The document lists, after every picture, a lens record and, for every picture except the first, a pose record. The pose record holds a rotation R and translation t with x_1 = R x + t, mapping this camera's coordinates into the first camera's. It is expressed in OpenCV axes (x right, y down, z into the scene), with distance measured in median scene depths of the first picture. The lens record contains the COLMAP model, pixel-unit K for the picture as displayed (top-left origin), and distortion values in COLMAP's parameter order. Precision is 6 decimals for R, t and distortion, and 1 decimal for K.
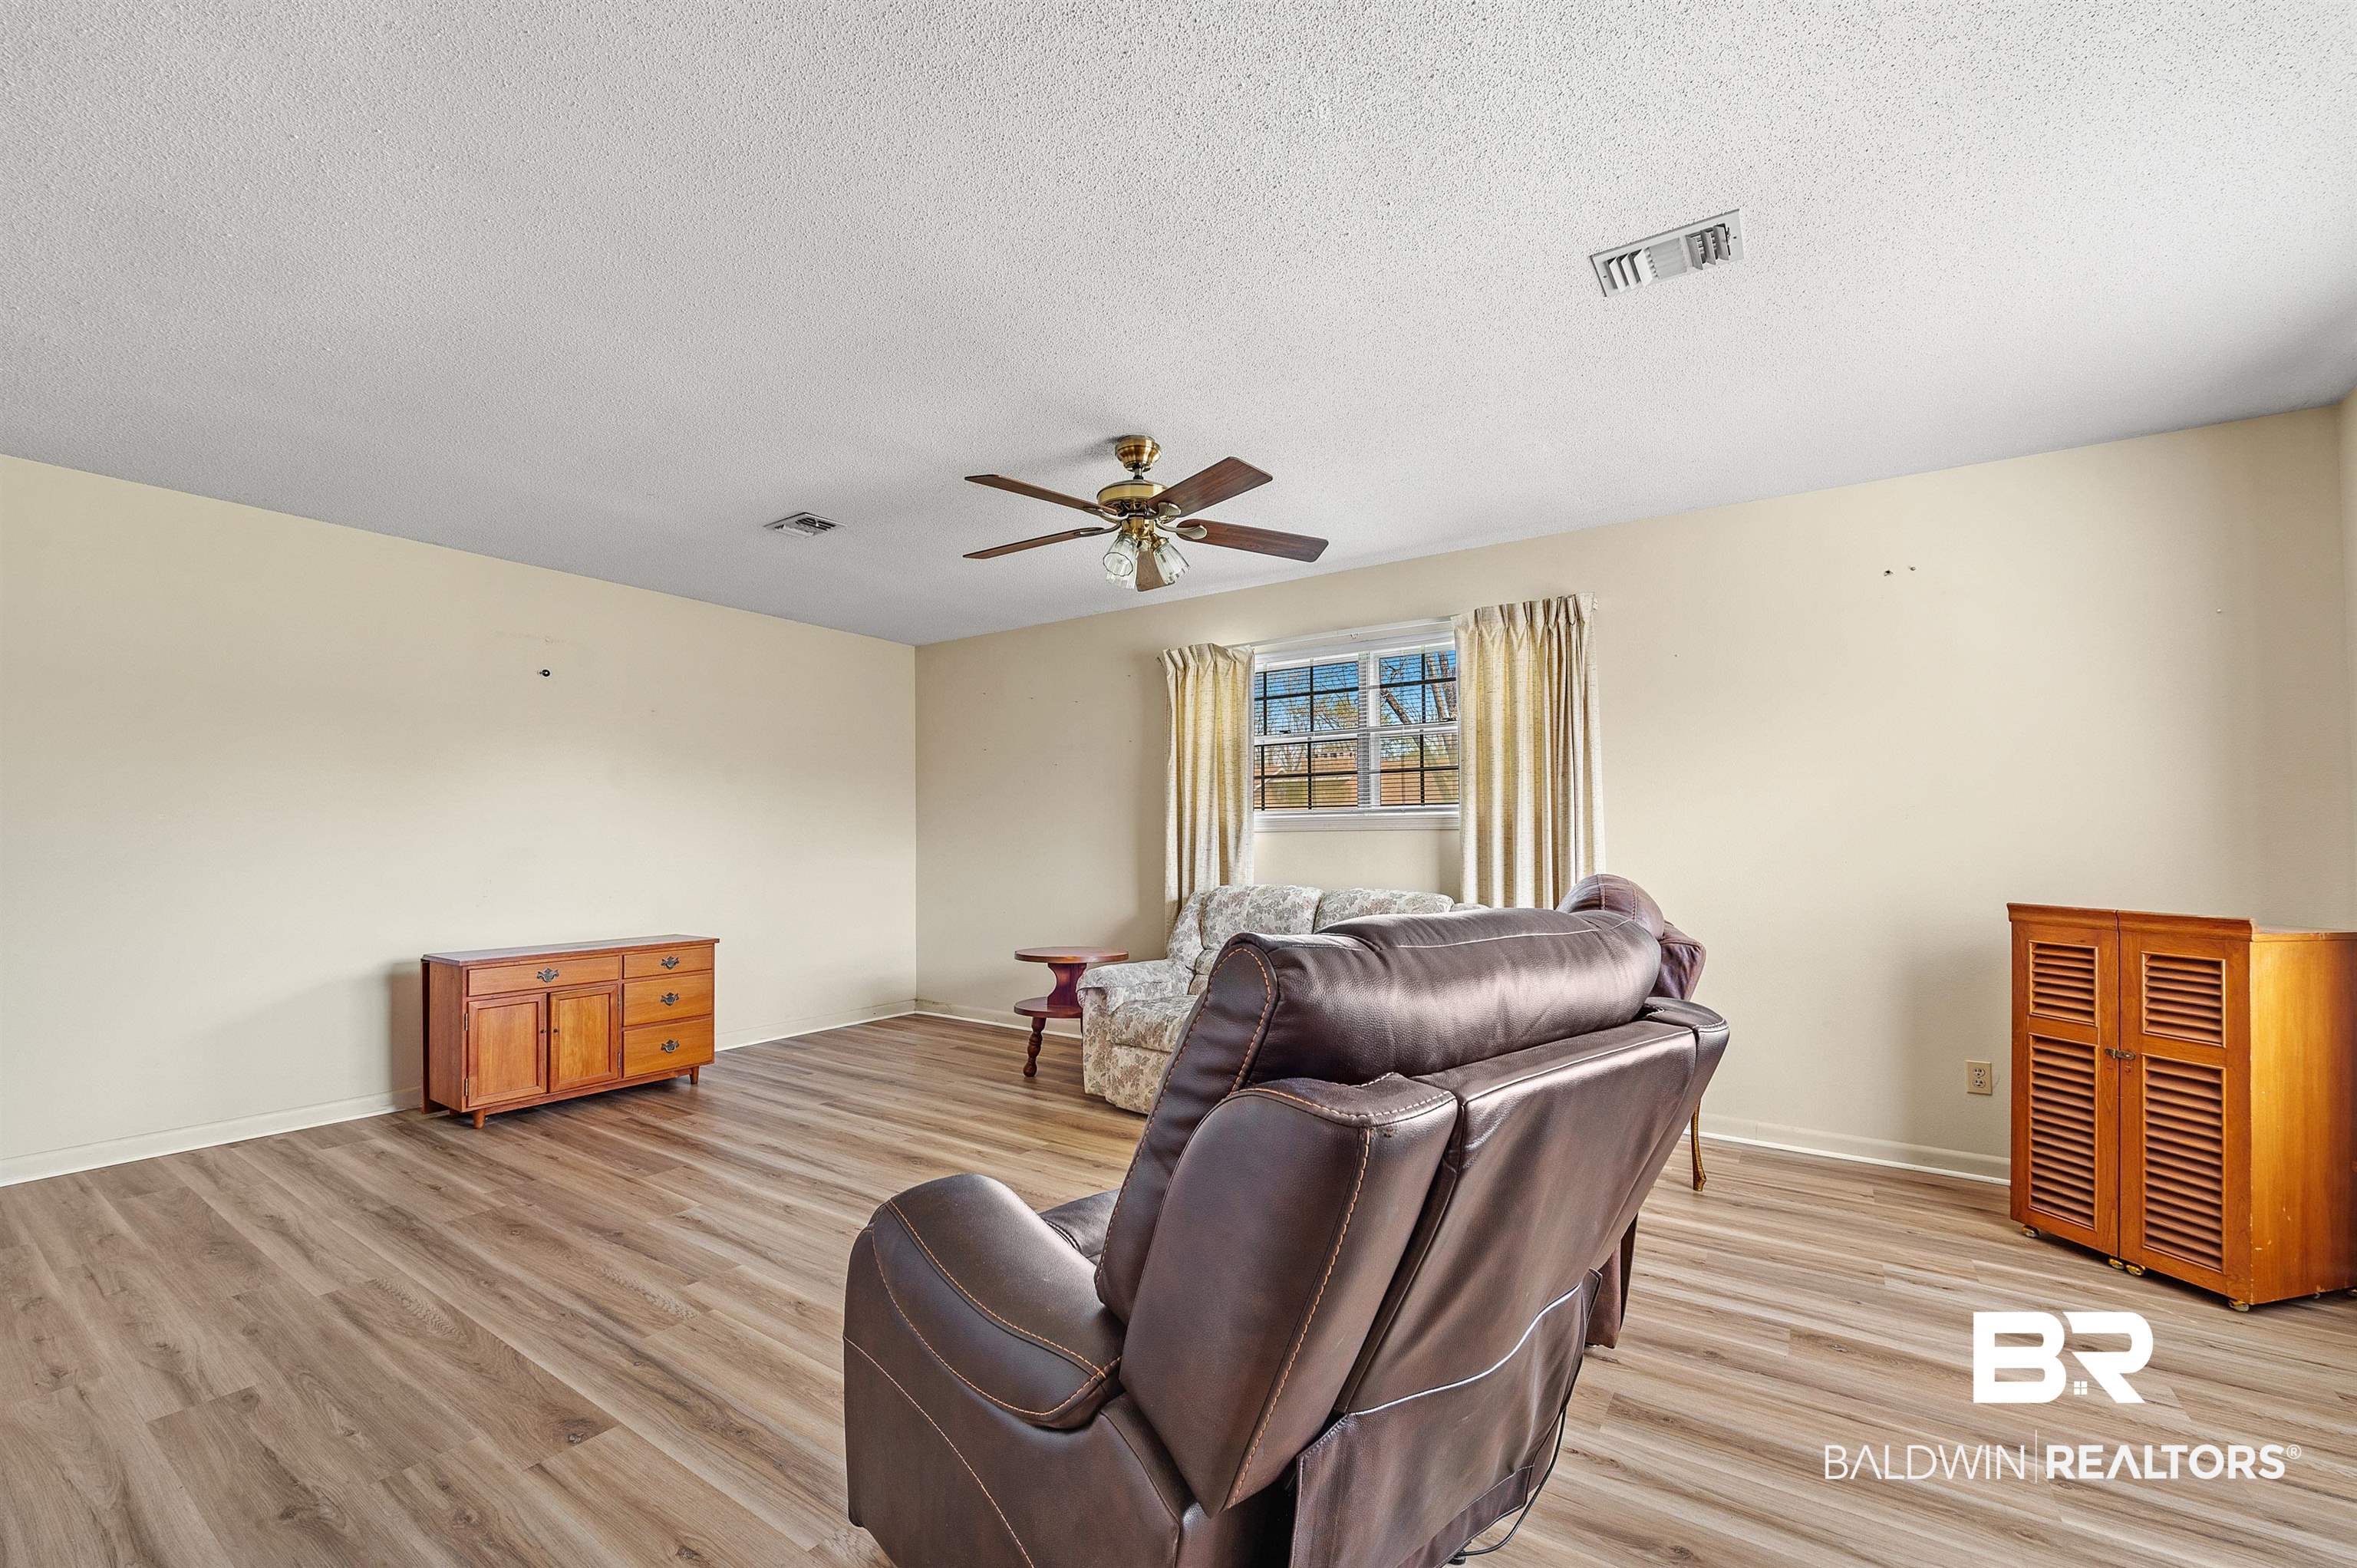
lens RADIAL K [[929.9, 0, 1173.0], [0, 929.9, 837.3], [0, 0, 1]] dist [-0.004212, -0.000507]
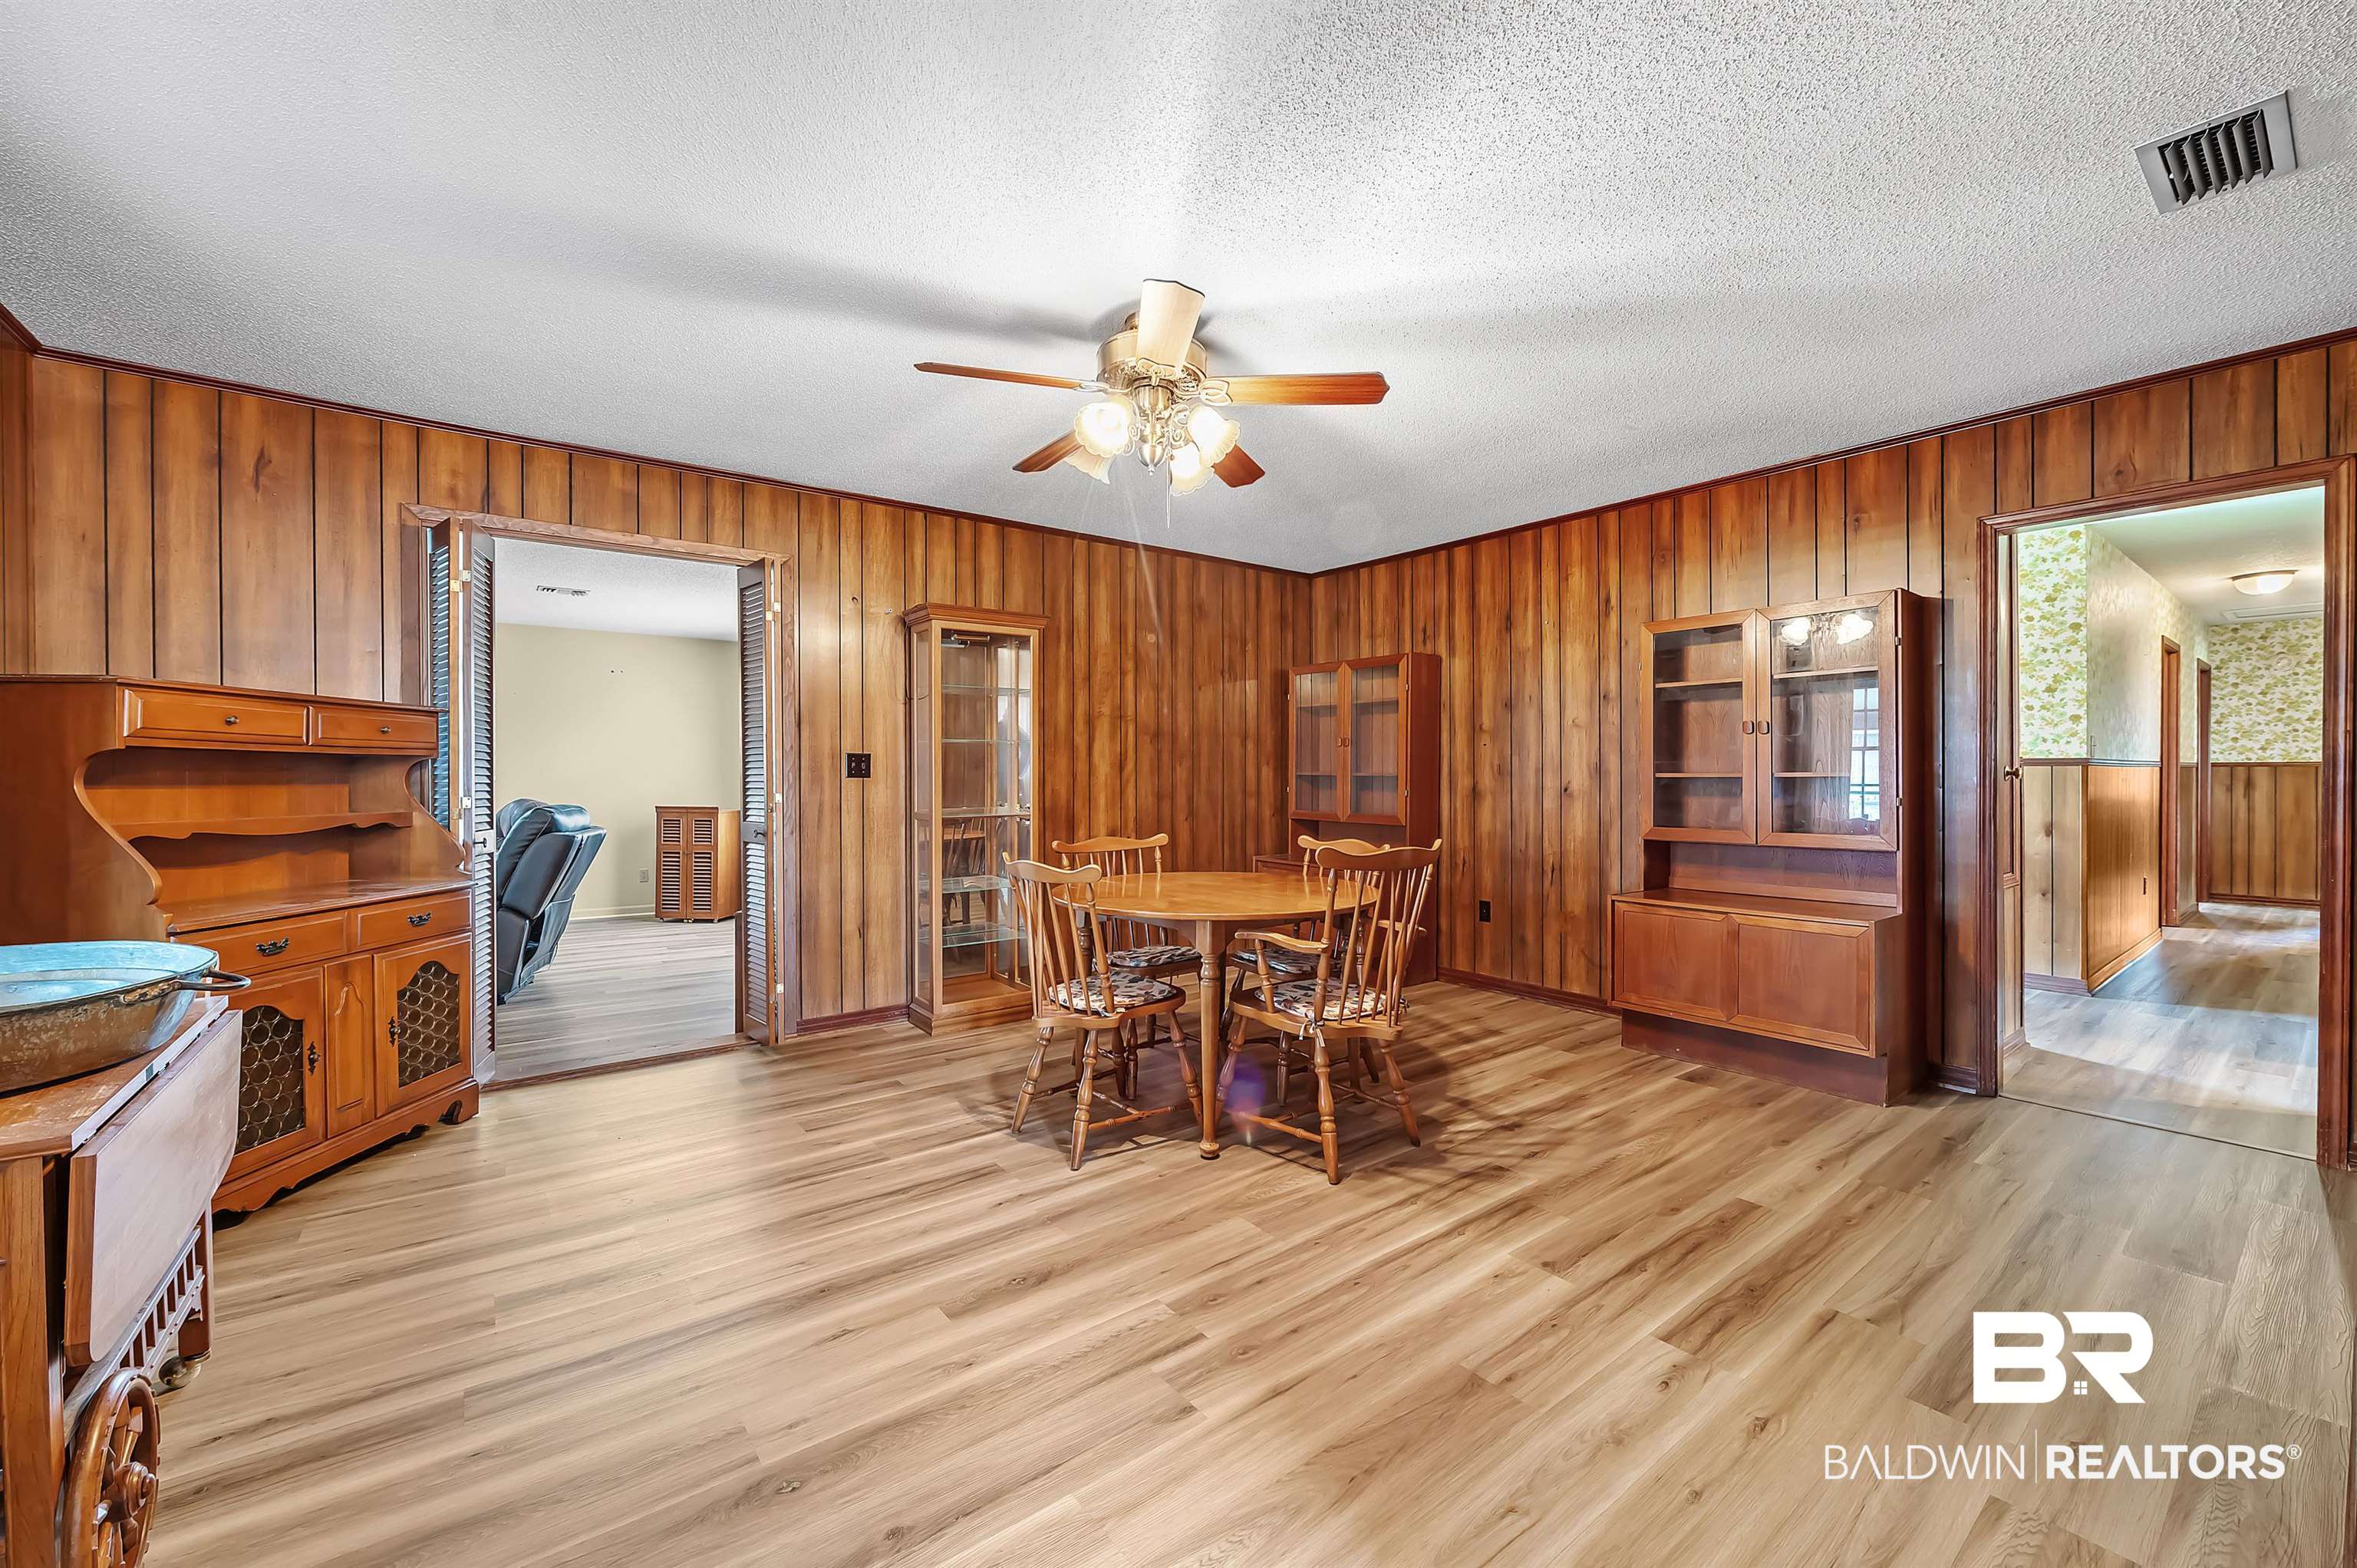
lens RADIAL K [[929.9, 0, 1184.3], [0, 929.9, 775.8], [0, 0, 1]] dist [-0.004212, -0.000507]
pose [[0.291489, -0.003525, 0.956568, -3.444958], [-0.001389, 0.999991, 0.004108, -0.081699], [-0.956573, -0.002526, 0.291482, -3.527755]]
